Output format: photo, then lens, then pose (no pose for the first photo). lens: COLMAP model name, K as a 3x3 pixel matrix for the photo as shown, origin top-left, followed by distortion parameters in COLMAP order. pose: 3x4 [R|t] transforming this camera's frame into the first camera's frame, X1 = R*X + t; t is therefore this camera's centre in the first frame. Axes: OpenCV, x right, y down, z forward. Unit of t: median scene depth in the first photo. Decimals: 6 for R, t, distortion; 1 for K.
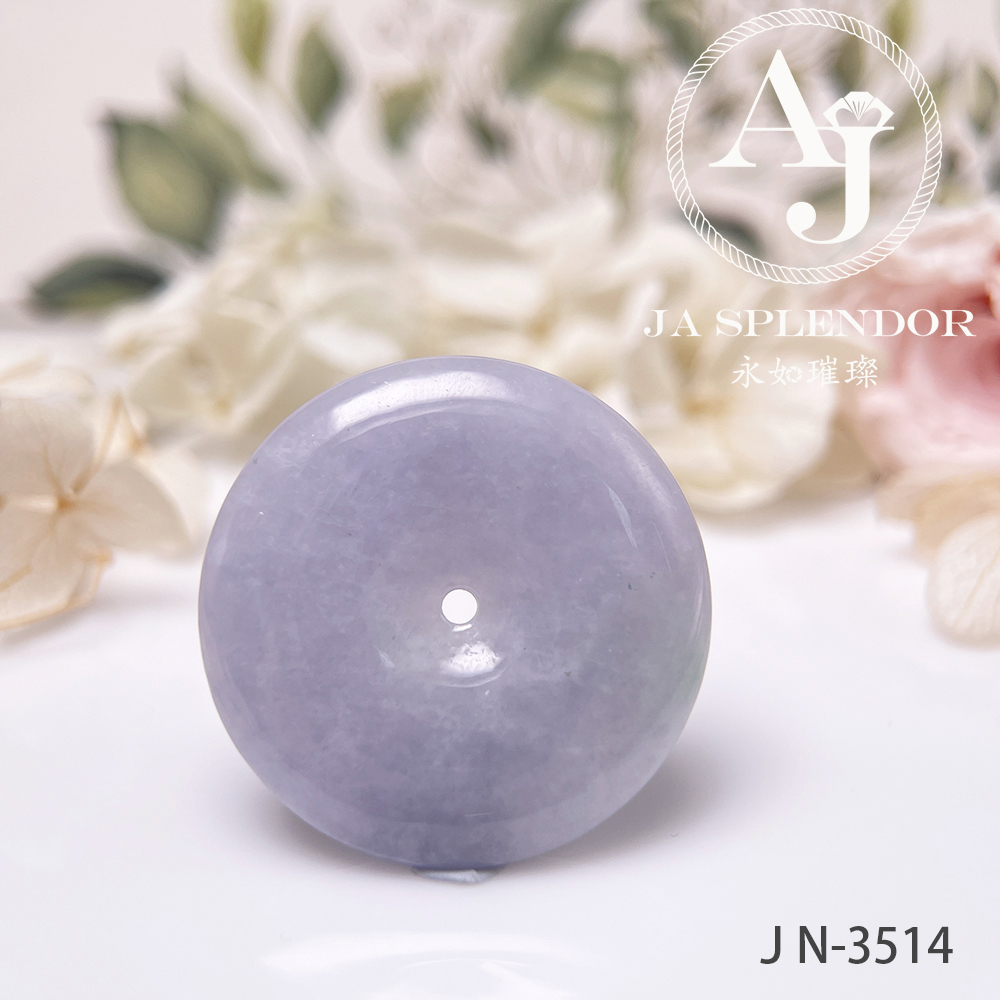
lens RADIAL K [[1604.5, 0, 492.1], [0, 1604.5, 508.9], [0, 0, 1]] dist [0.291558, 0.000000]
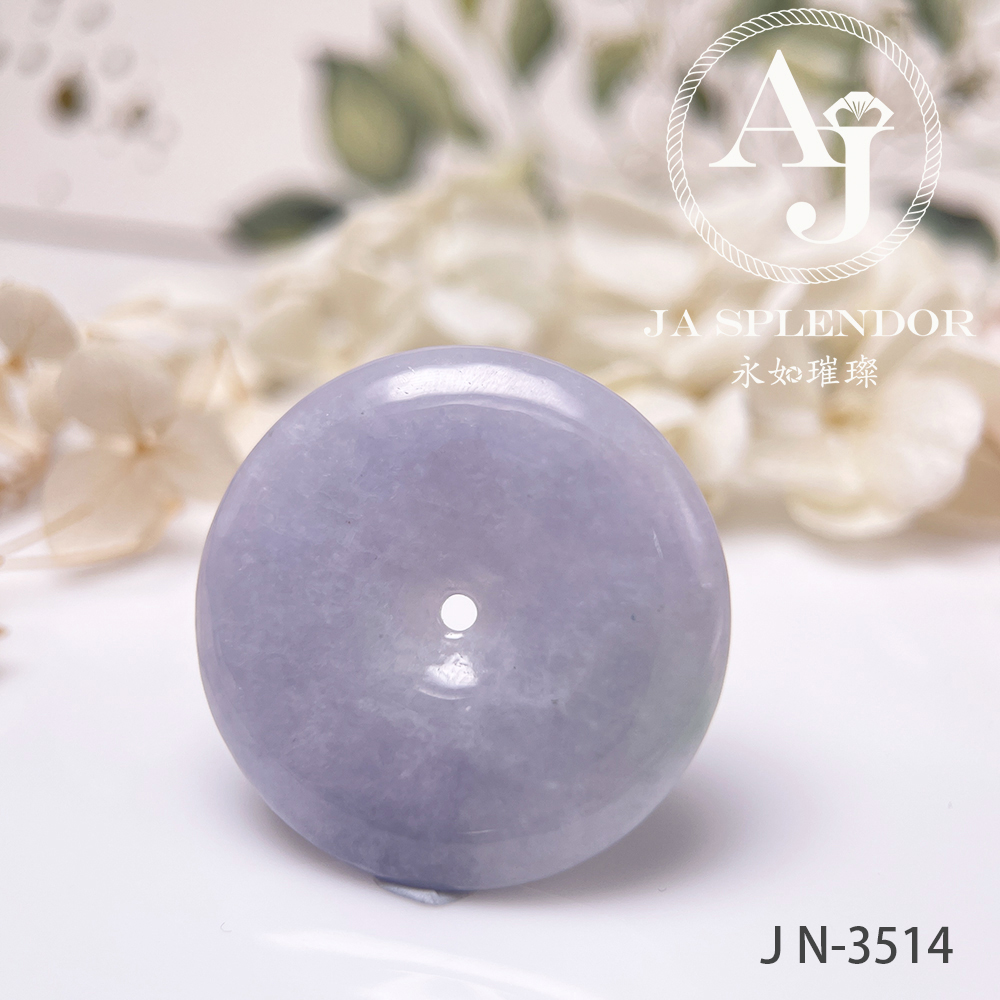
lens RADIAL K [[1604.5, 0, 486.0], [0, 1604.5, 511.2], [0, 0, 1]] dist [0.291558, 0.000000]
pose [[0.972854, 0.127520, -0.193117, 0.172799], [-0.120461, 0.991561, 0.047913, -0.045953], [0.197597, -0.023349, 0.980005, 0.083151]]
